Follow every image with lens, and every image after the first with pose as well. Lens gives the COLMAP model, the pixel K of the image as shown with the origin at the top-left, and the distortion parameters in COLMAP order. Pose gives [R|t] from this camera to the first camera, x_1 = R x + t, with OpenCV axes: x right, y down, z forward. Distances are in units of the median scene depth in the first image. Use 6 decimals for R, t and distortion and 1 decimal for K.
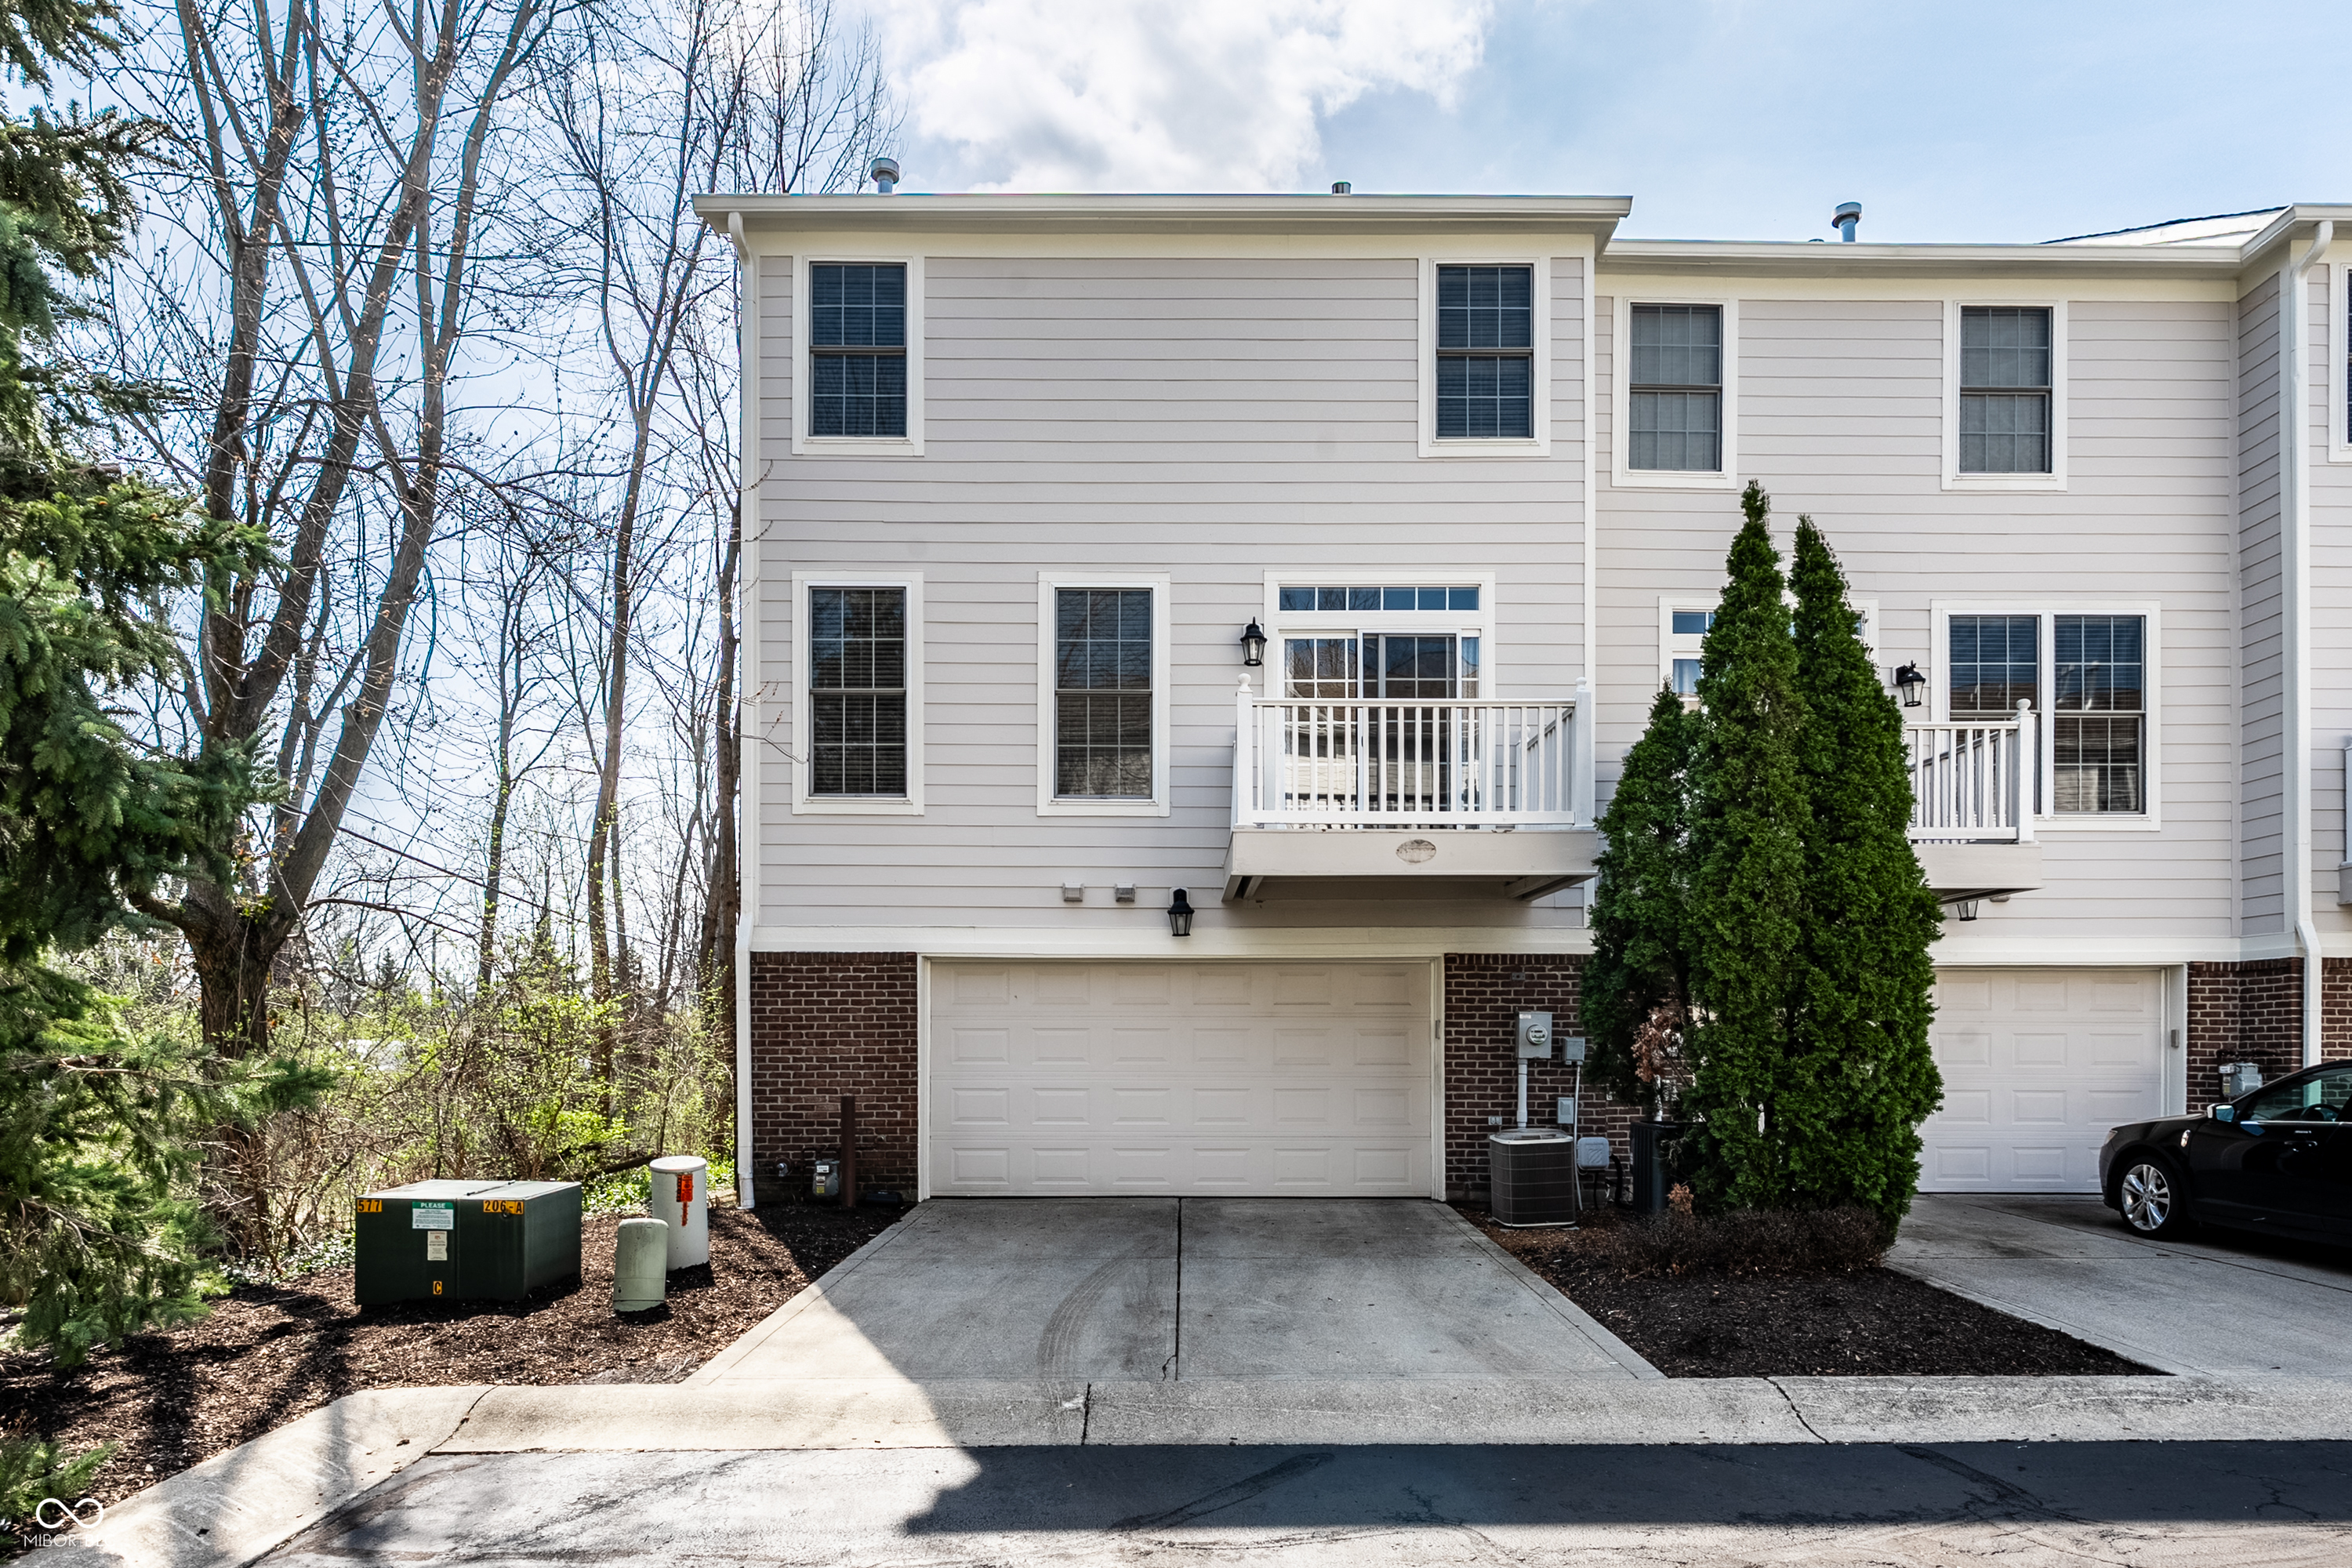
lens RADIAL K [[1032.2, 0, 1316.8], [0, 1032.2, 752.7], [0, 0, 1]] dist [-0.000525, 0.000133]
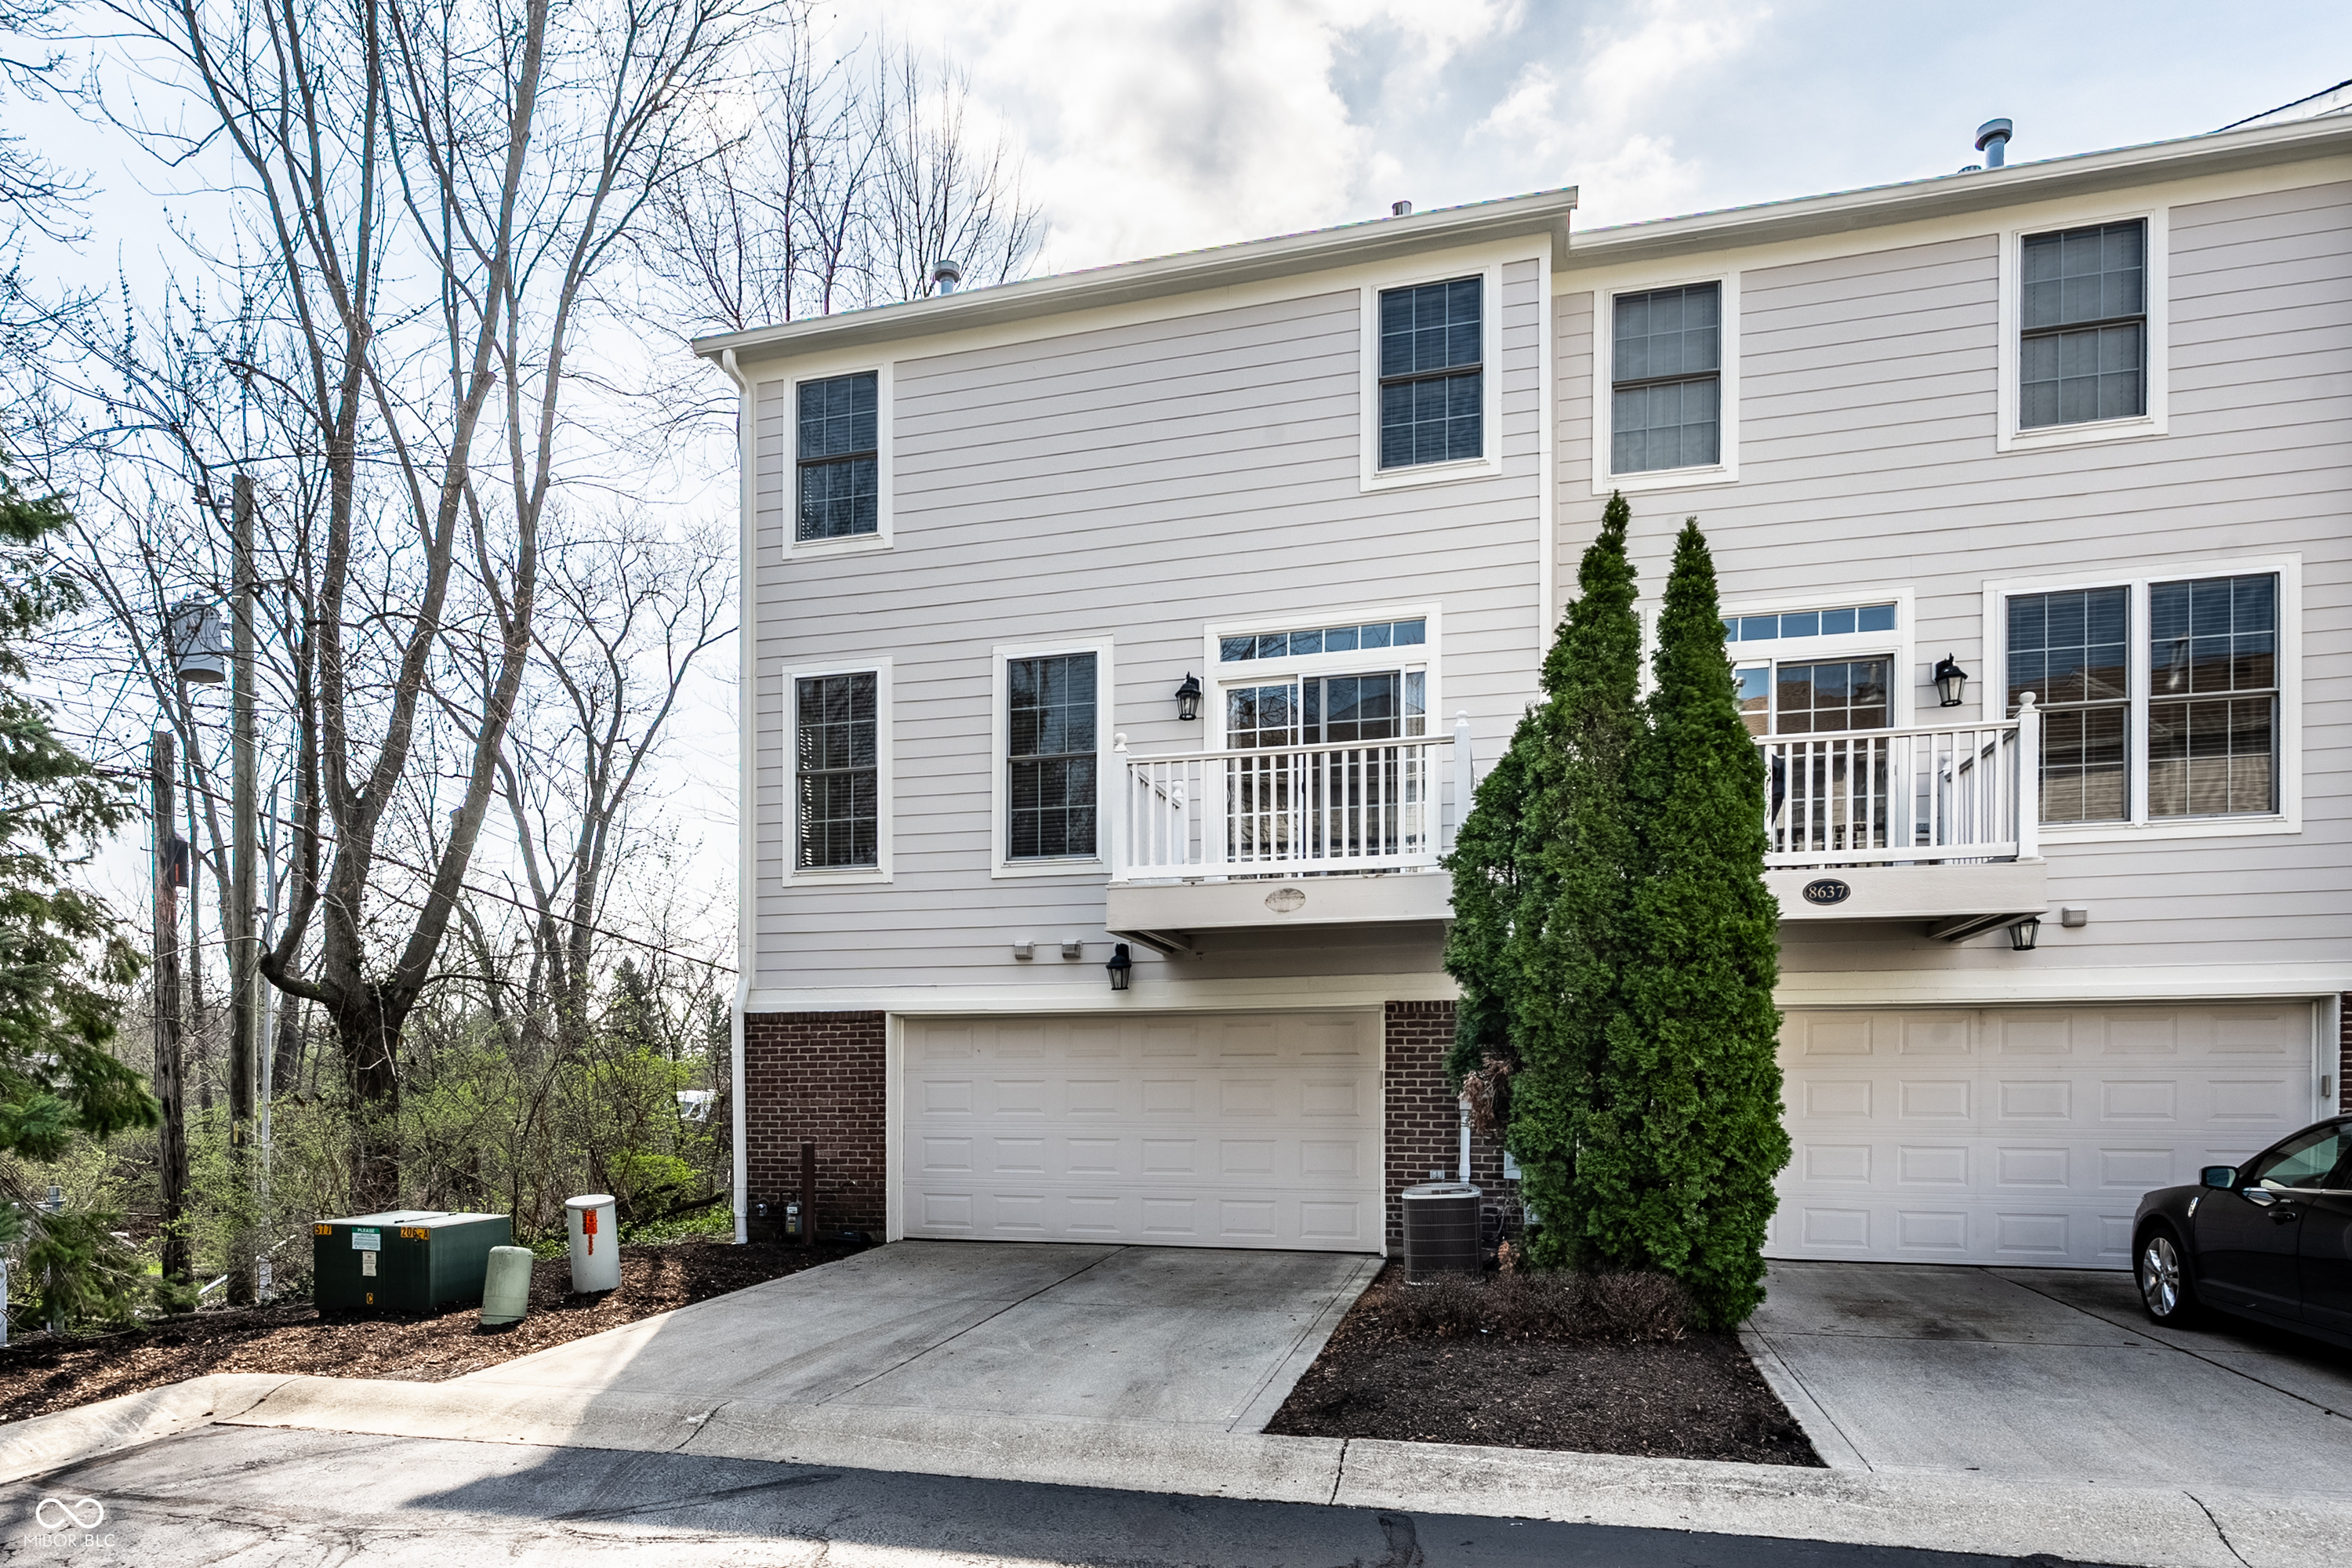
lens RADIAL K [[1076.1, 0, 1349.4], [0, 1076.1, 787.0], [0, 0, 1]] dist [-0.000991, -0.000037]
pose [[0.975928, -0.061684, -0.209190, 0.314457], [0.061133, 0.998088, -0.009106, 0.000397], [0.209351, -0.003902, 0.977833, 0.004495]]
